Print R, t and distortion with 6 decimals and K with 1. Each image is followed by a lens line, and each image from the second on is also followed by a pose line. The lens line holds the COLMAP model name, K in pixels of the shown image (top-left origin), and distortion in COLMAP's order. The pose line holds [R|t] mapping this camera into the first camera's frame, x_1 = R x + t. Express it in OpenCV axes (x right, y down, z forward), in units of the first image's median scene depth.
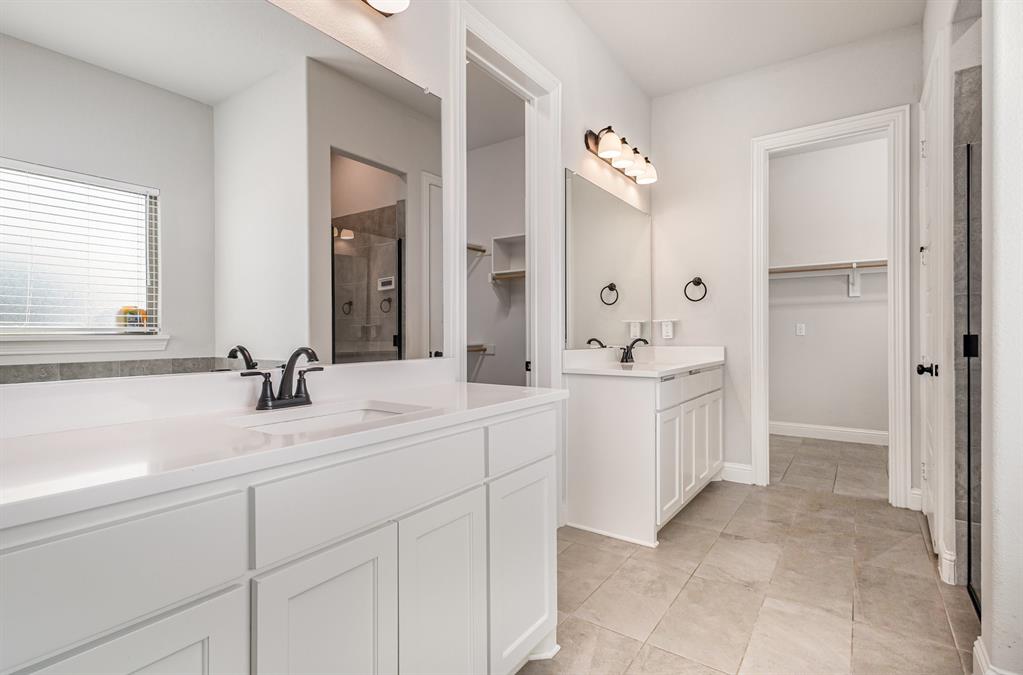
lens RADIAL K [[492.3, 0, 511.2], [0, 492.3, 335.8], [0, 0, 1]] dist [0.009312, -0.001465]
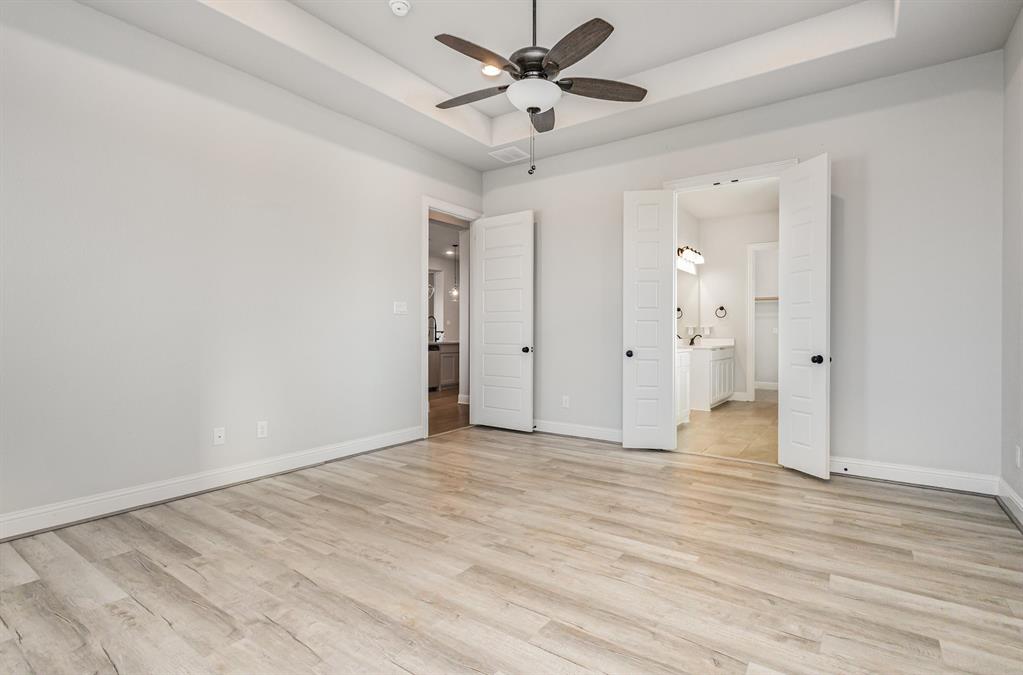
lens RADIAL K [[492.3, 0, 512.4], [0, 492.3, 338.5], [0, 0, 1]] dist [0.009312, -0.001465]
pose [[0.999811, -0.003892, 0.019056, -0.593609], [0.003946, 0.999988, -0.002798, 0.025064], [-0.019045, 0.002872, 0.999815, -1.171167]]
